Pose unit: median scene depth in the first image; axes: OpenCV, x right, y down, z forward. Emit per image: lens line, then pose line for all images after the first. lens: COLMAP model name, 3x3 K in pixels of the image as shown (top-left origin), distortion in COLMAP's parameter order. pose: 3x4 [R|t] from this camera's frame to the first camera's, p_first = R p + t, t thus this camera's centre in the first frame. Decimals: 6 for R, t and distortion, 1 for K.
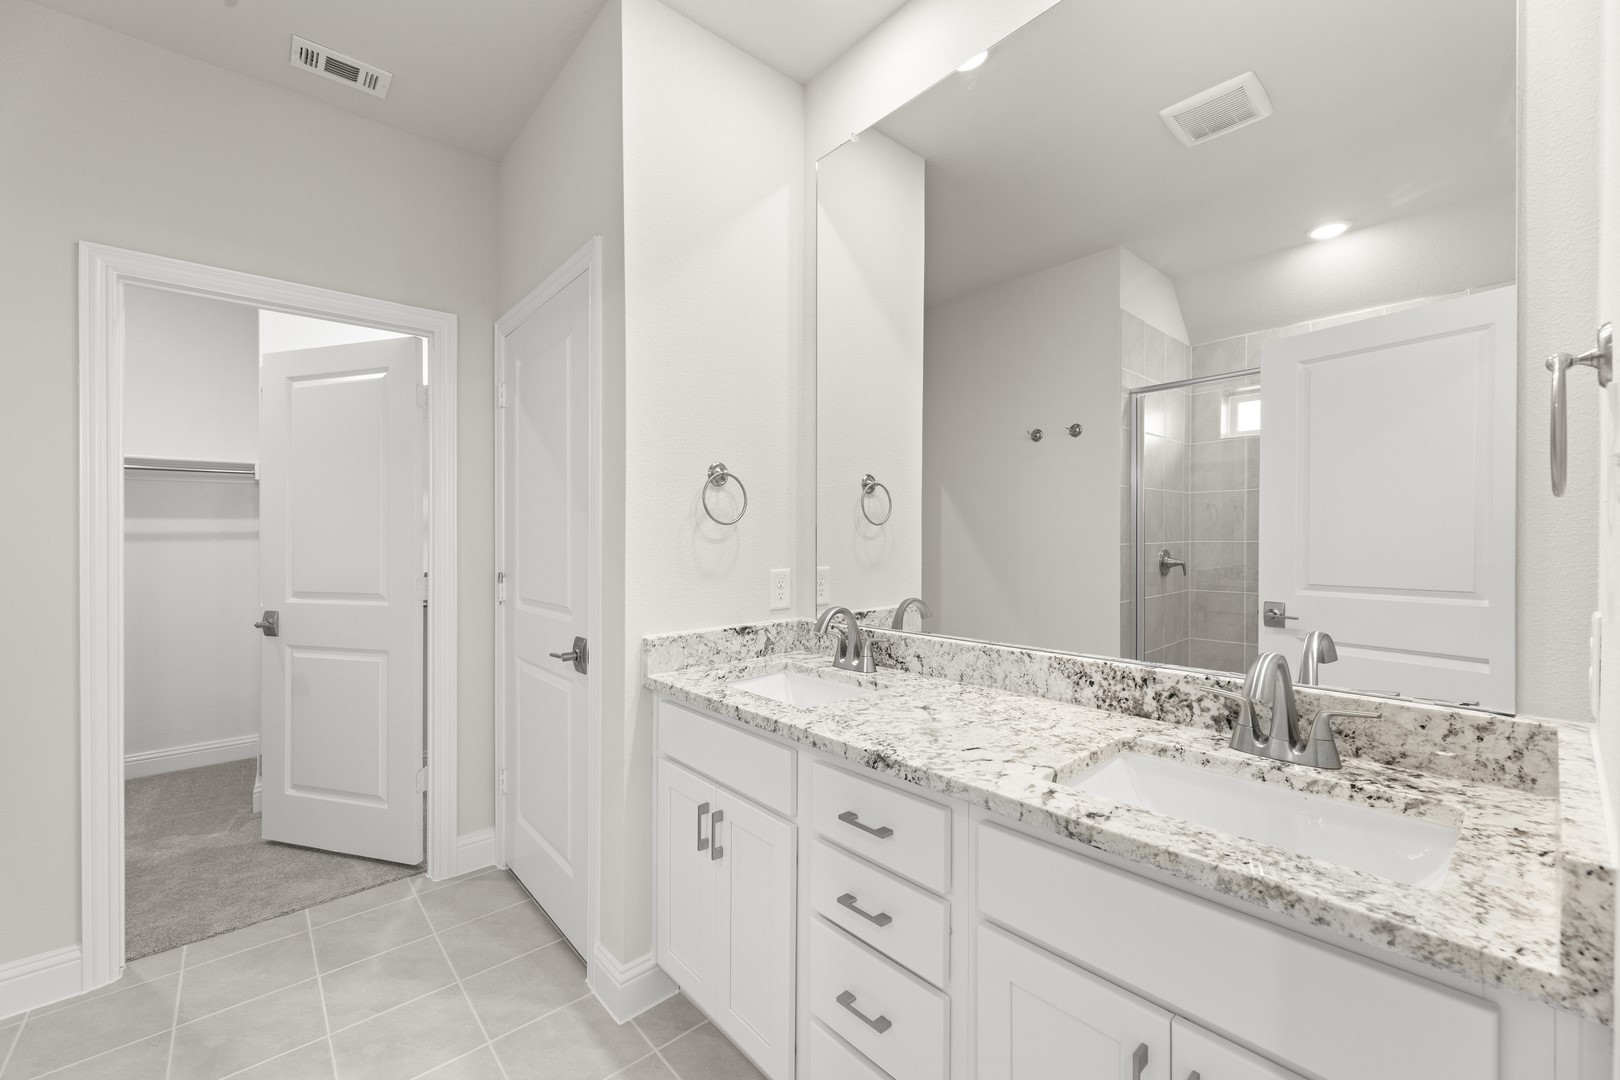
lens RADIAL K [[614.1, 0, 805.6], [0, 614.1, 530.9], [0, 0, 1]] dist [-0.000362, -0.000334]
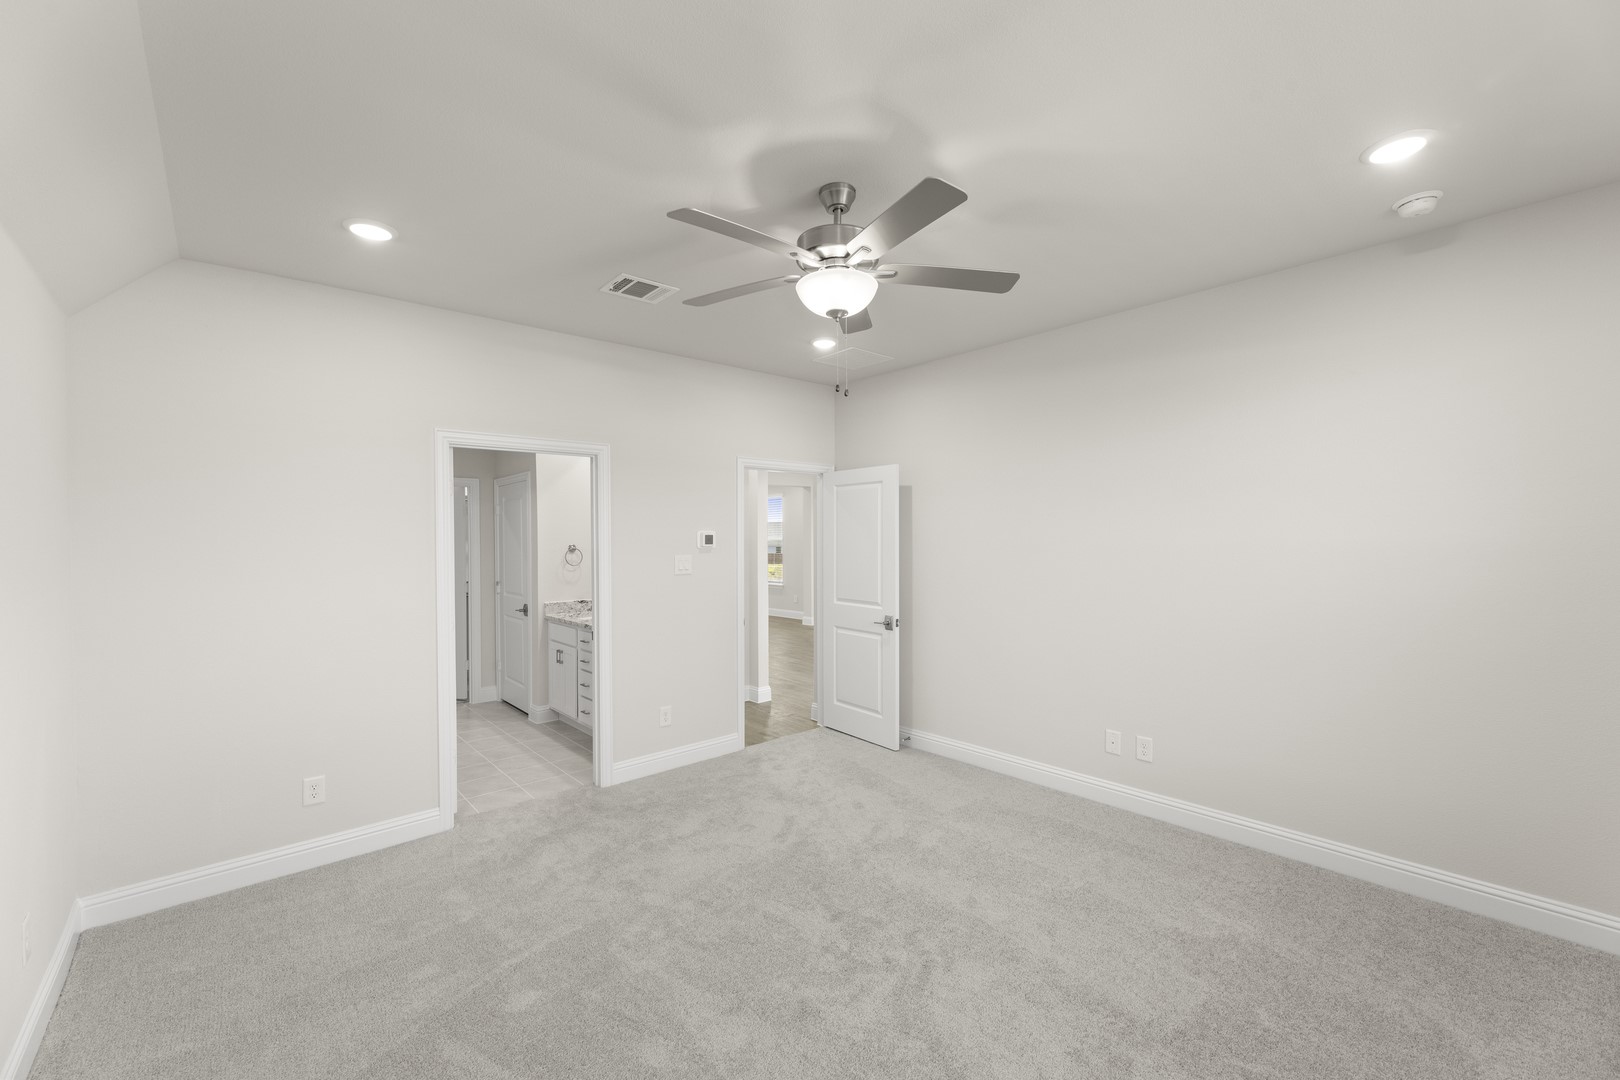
lens RADIAL K [[661.8, 0, 826.3], [0, 661.8, 555.7], [0, 0, 1]] dist [-0.008475, 0.001006]
pose [[0.999971, 0.003966, 0.006569, 0.995598], [-0.004156, 0.999567, 0.029125, -0.146326], [-0.006451, -0.029152, 0.999554, -2.048313]]
